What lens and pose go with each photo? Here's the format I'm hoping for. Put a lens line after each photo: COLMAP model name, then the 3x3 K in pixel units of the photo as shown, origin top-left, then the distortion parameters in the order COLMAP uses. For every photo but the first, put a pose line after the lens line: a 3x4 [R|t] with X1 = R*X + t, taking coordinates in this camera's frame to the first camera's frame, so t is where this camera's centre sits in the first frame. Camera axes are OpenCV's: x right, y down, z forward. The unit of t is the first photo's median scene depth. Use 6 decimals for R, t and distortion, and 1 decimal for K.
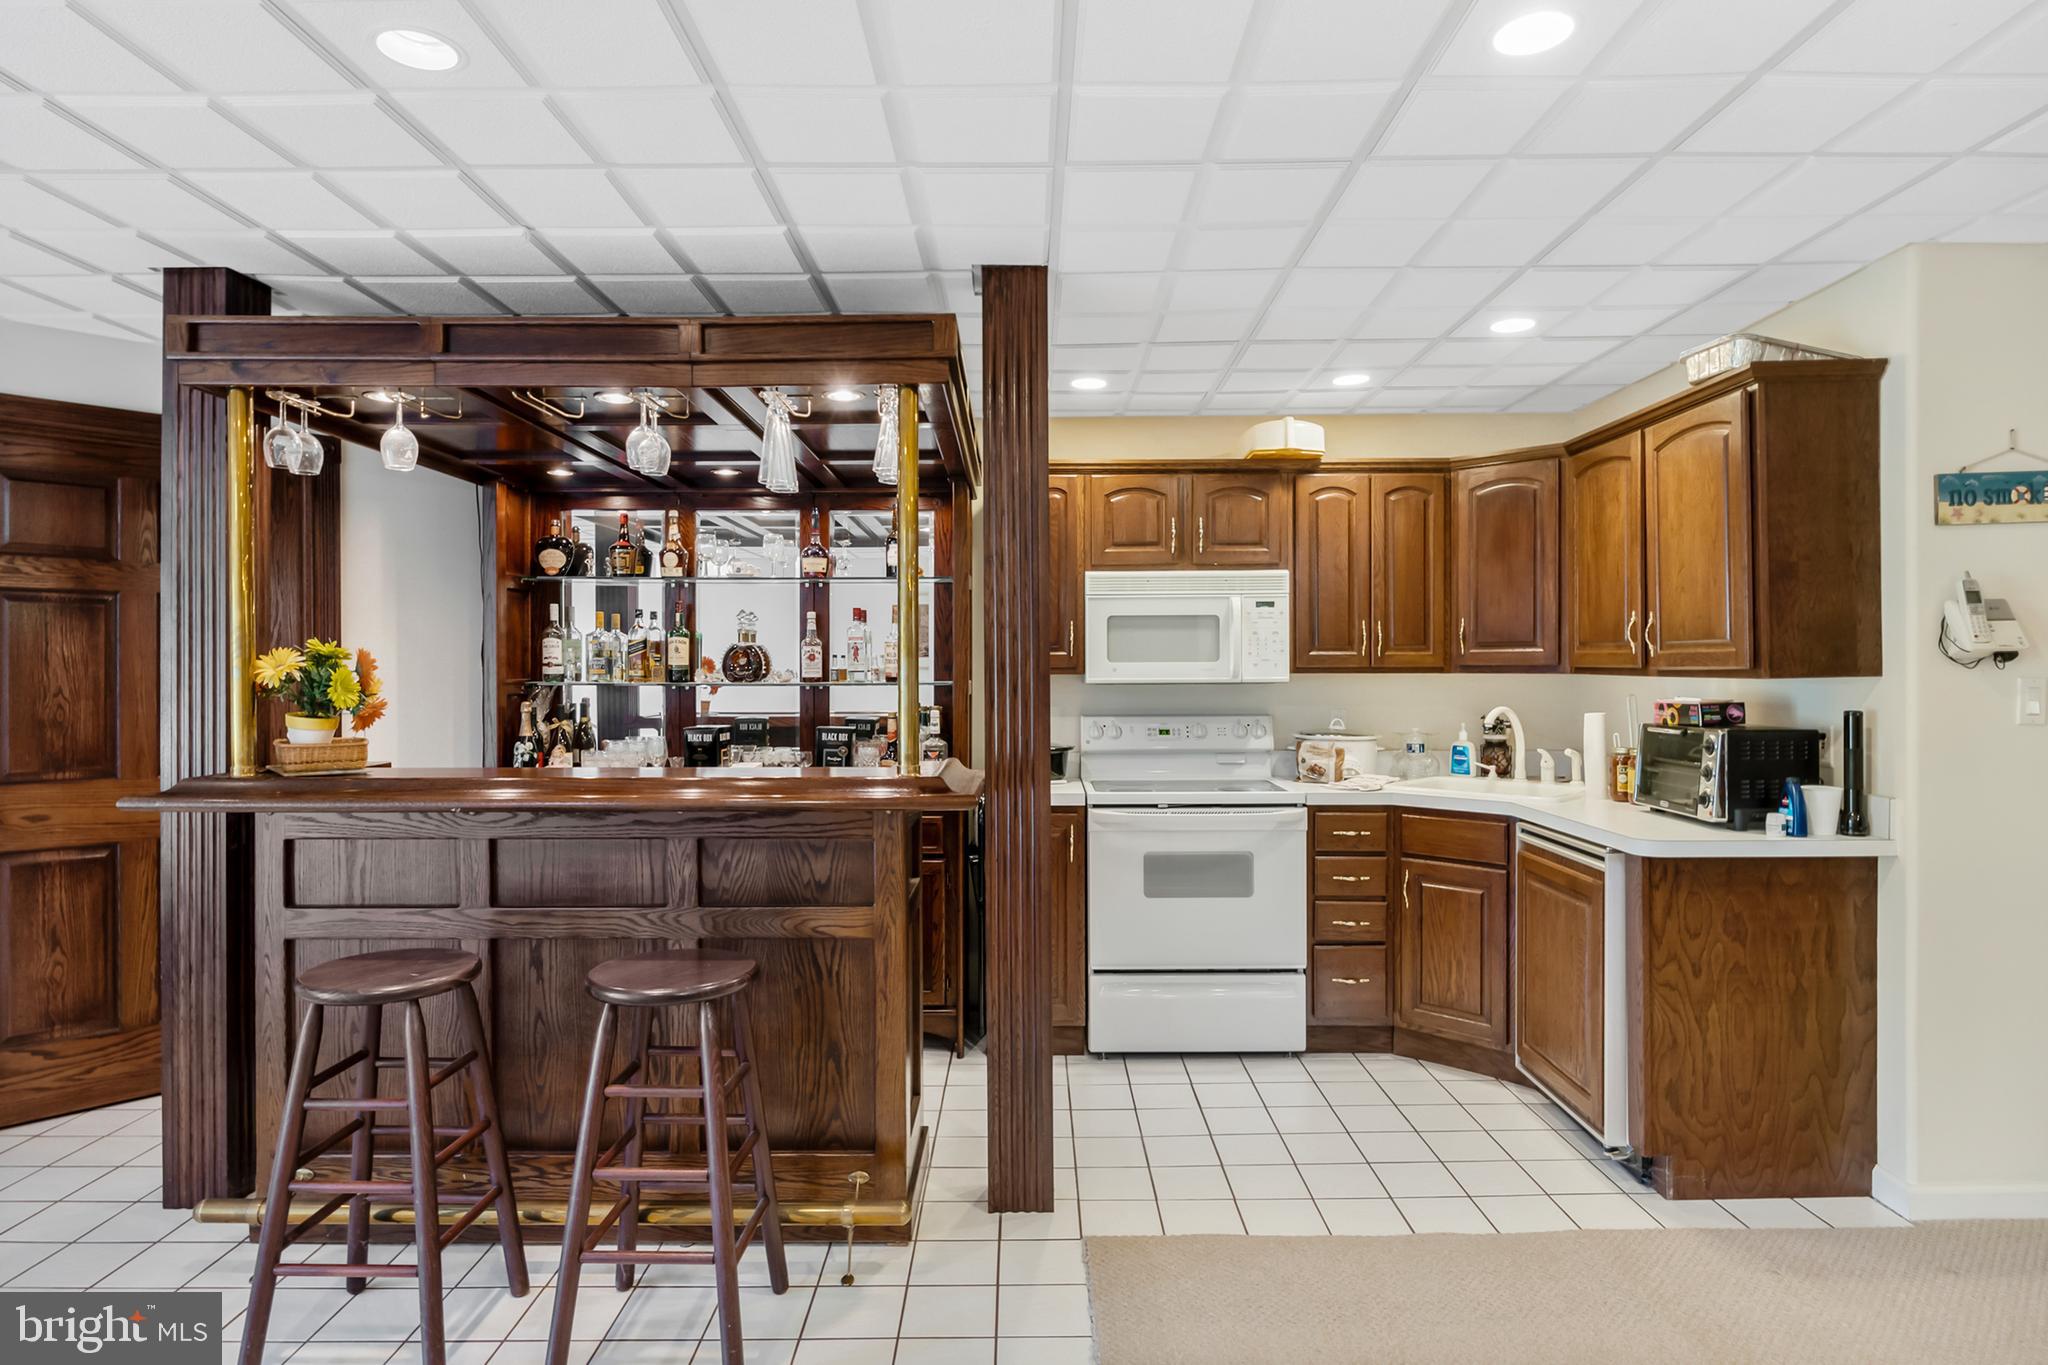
lens RADIAL K [[1148.3, 0, 1031.4], [0, 1148.3, 676.8], [0, 0, 1]] dist [-0.003174, -0.002207]
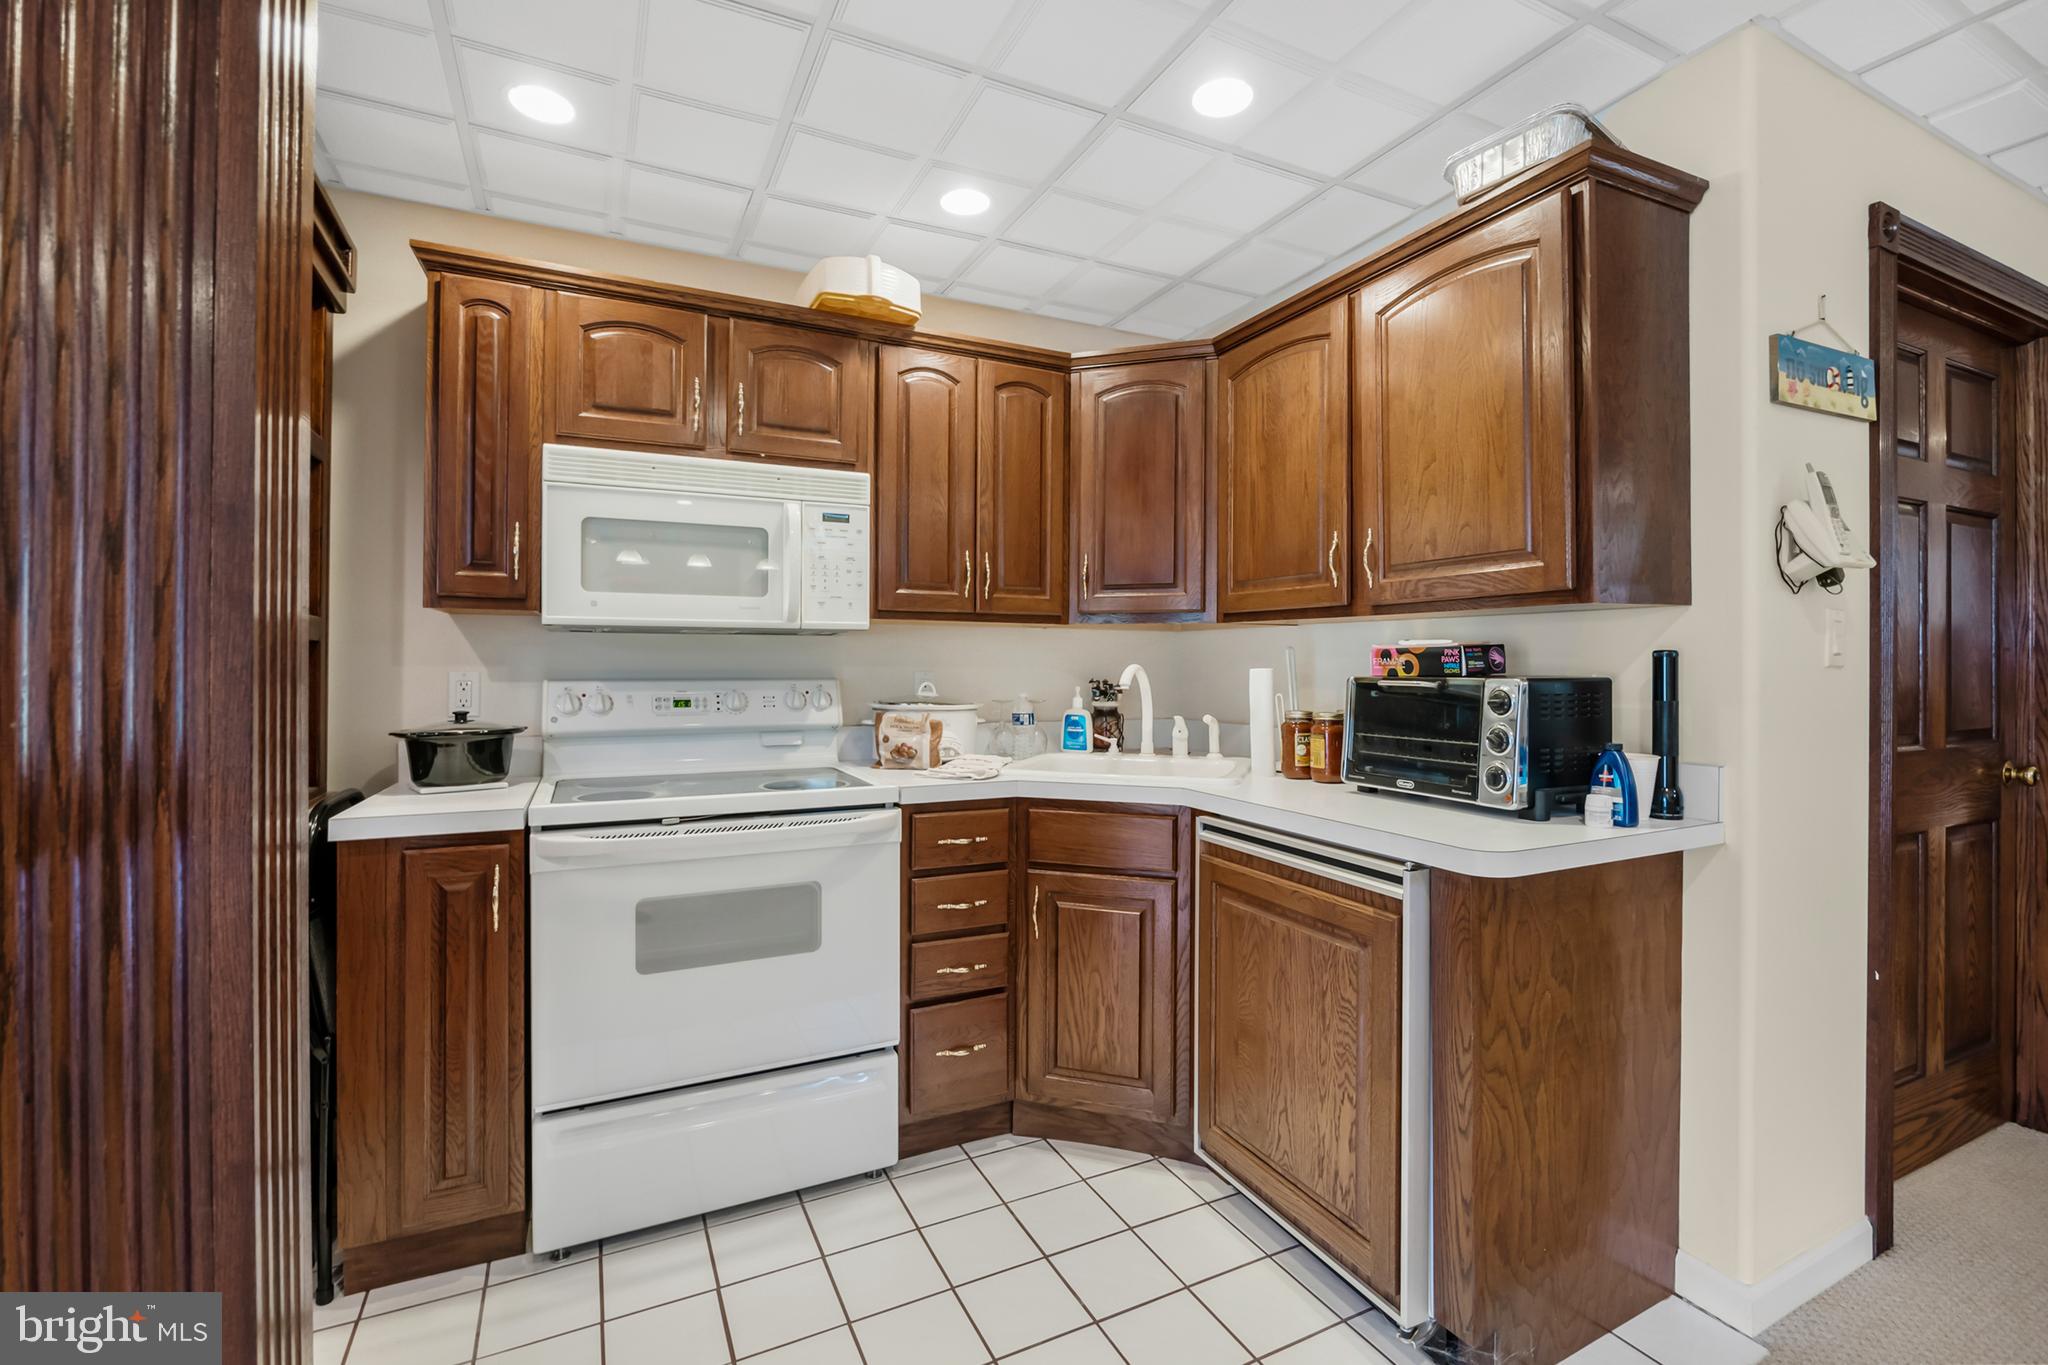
lens RADIAL K [[916.6, 0, 1089.7], [0, 916.6, 667.0], [0, 0, 1]] dist [-0.019764, 0.000212]
pose [[0.873016, 0.006683, 0.487646, 0.072543], [-0.005419, 0.999977, -0.004004, 0.031681], [-0.487662, 0.000853, 0.873032, 0.471894]]
